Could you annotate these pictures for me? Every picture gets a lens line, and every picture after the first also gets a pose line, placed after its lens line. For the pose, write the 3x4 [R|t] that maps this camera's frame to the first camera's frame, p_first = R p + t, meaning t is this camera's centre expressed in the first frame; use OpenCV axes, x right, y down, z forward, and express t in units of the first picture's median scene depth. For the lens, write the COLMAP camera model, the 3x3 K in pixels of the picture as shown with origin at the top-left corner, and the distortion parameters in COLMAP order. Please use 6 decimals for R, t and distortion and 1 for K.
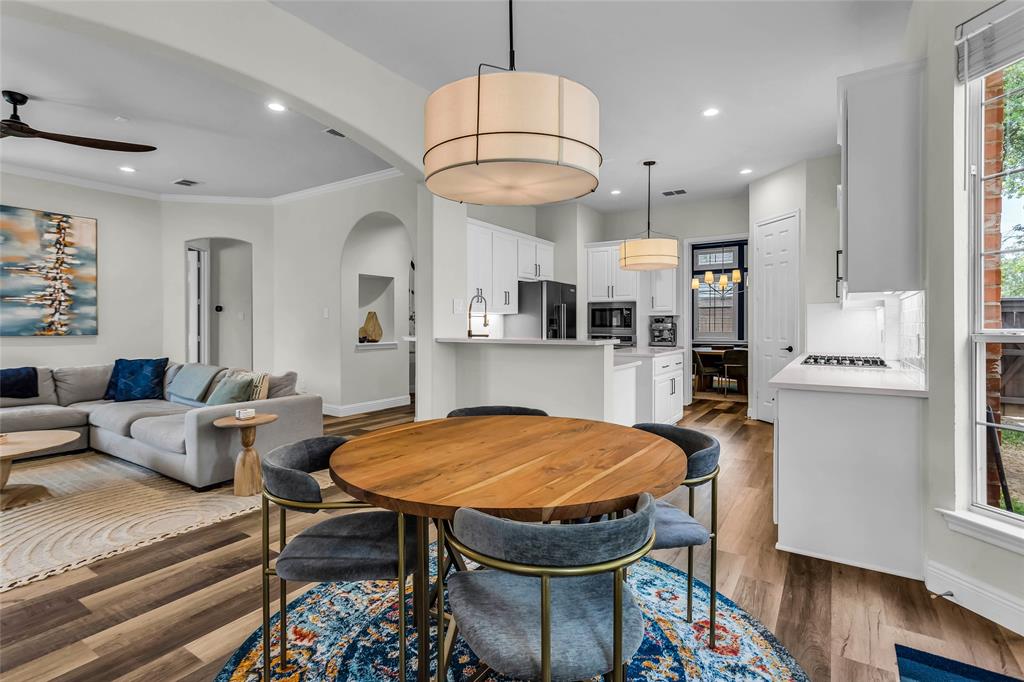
lens RADIAL K [[491.5, 0, 507.3], [0, 491.5, 327.5], [0, 0, 1]] dist [0.000171, 0.001433]
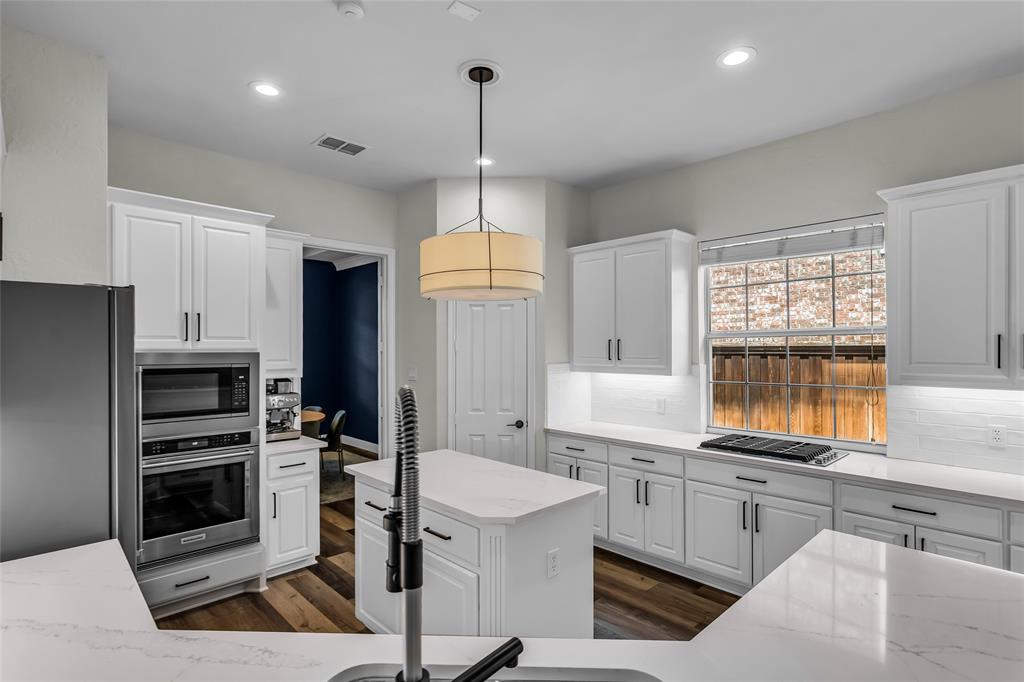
lens RADIAL K [[520.3, 0, 507.3], [0, 520.3, 335.8], [0, 0, 1]] dist [0.006160, -0.000357]
pose [[0.213792, 0.024467, 0.976573, -0.176961], [0.004261, 0.999653, -0.025978, -0.063803], [-0.976870, 0.009715, 0.213613, 0.790719]]
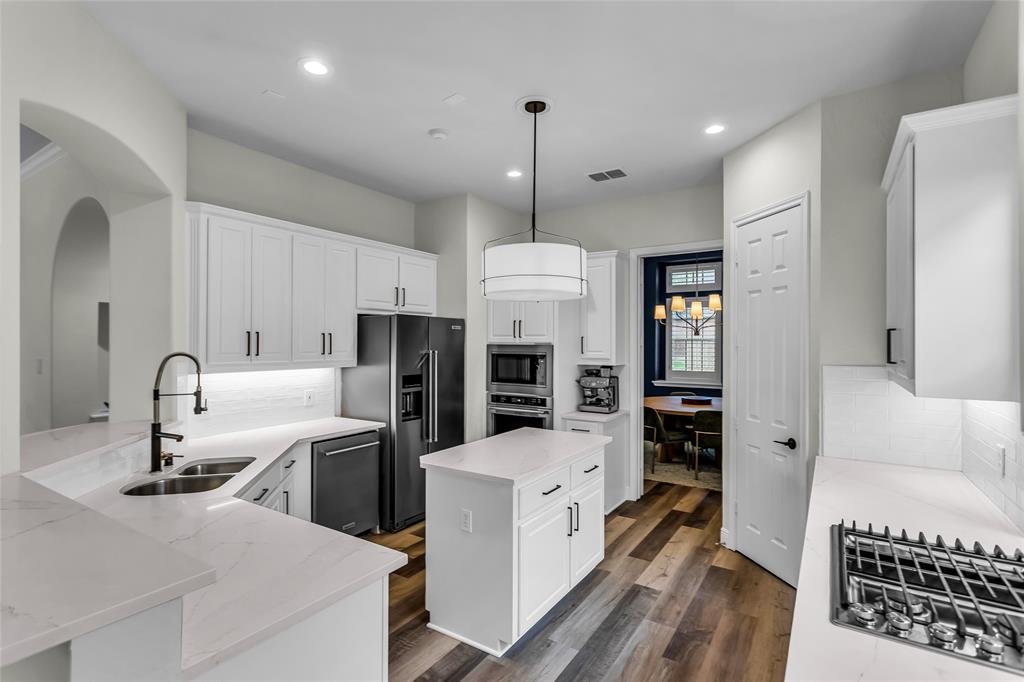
lens RADIAL K [[491.5, 0, 508.8], [0, 491.5, 340.6], [0, 0, 1]] dist [0.000171, 0.001433]
pose [[0.999975, 0.002874, 0.006392, 0.233345], [-0.002846, 0.999986, -0.004459, -0.065040], [-0.006405, 0.004441, 0.999970, 0.412760]]
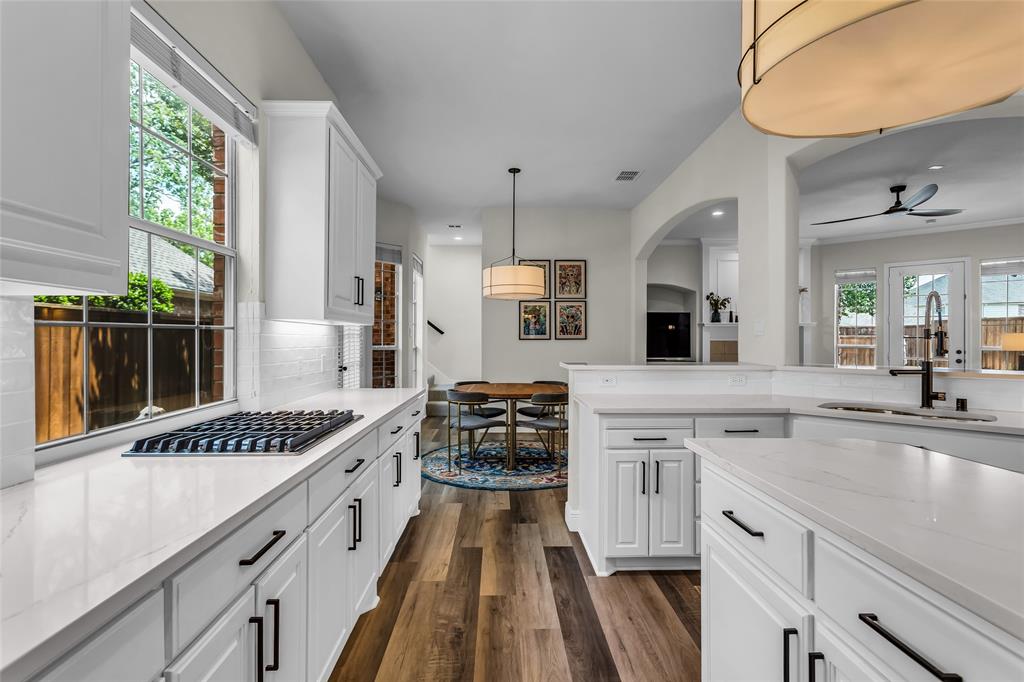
lens RADIAL K [[491.5, 0, 506.5], [0, 491.5, 340.3], [0, 0, 1]] dist [0.000171, 0.001433]
pose [[-0.823060, -0.001327, -0.567953, 0.488034], [-0.004325, 0.999983, 0.003931, -0.014246], [0.567938, 0.005692, -0.823052, 0.979449]]
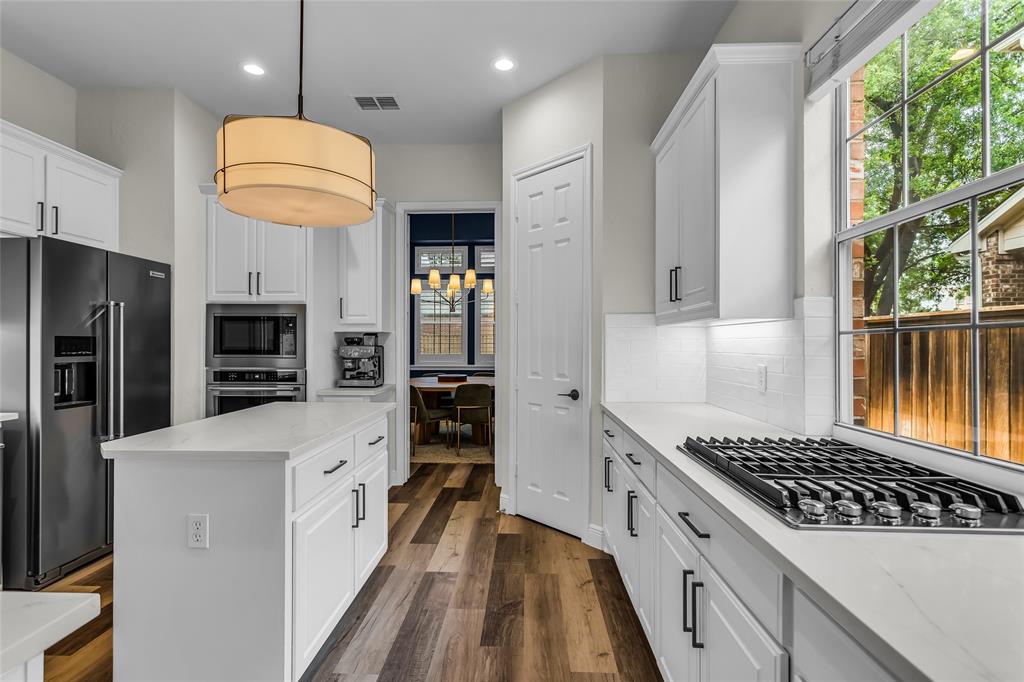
lens RADIAL K [[491.5, 0, 510.4], [0, 491.5, 342.9], [0, 0, 1]] dist [0.000171, 0.001433]
pose [[0.851372, 0.002230, 0.524557, 0.203517], [-0.000417, 0.999994, -0.003575, -0.012378], [-0.524562, 0.002825, 0.851368, 0.521864]]
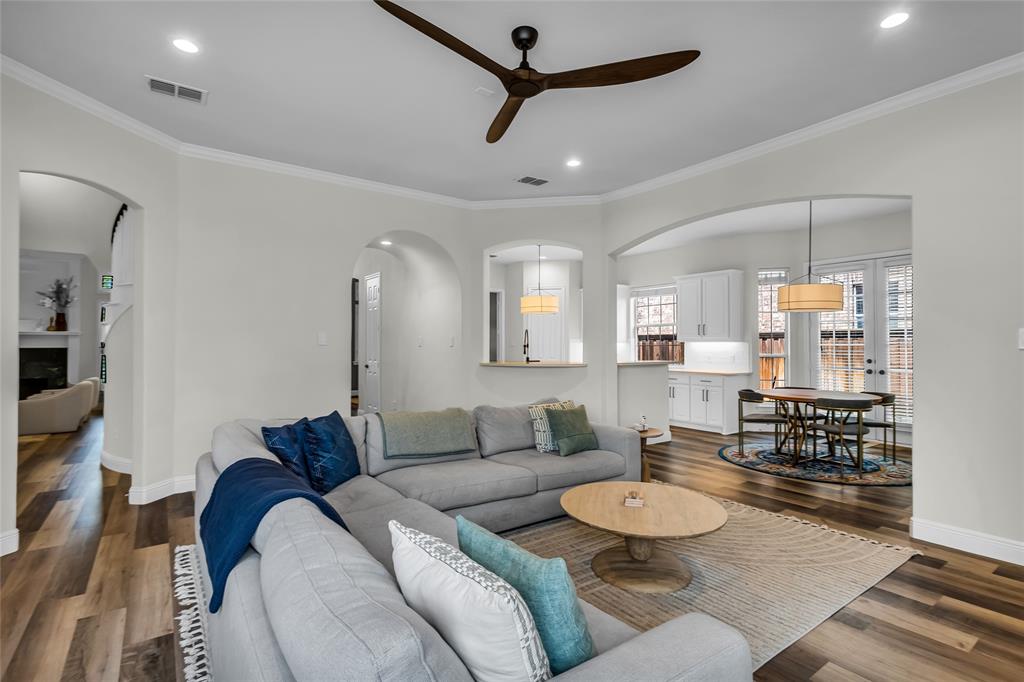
lens RADIAL K [[491.5, 0, 511.6], [0, 491.5, 336.6], [0, 0, 1]] dist [0.000171, 0.001433]
pose [[0.353339, 0.016937, 0.935342, -1.053807], [0.000373, 0.999833, -0.018246, -0.019620], [-0.935495, 0.006795, 0.353274, 0.495366]]
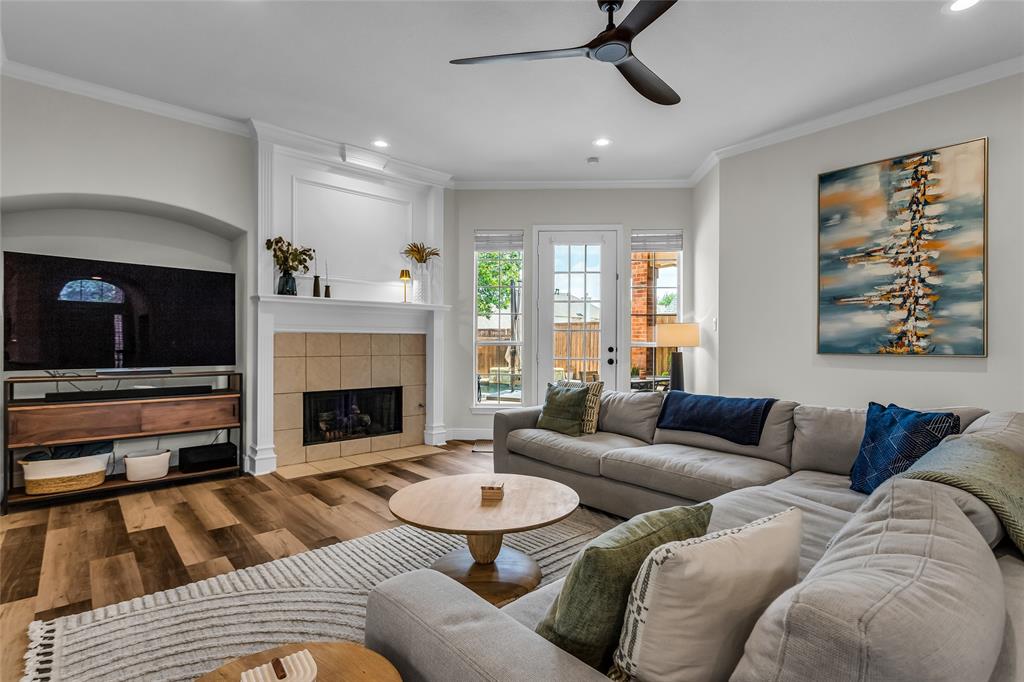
lens RADIAL K [[491.5, 0, 511.9], [0, 491.5, 345.7], [0, 0, 1]] dist [0.000171, 0.001433]
pose [[-0.256017, -0.001400, -0.966671, -0.194439], [-0.007796, 0.999969, 0.000617, 0.008869], [0.966641, 0.007694, -0.256020, 0.665677]]
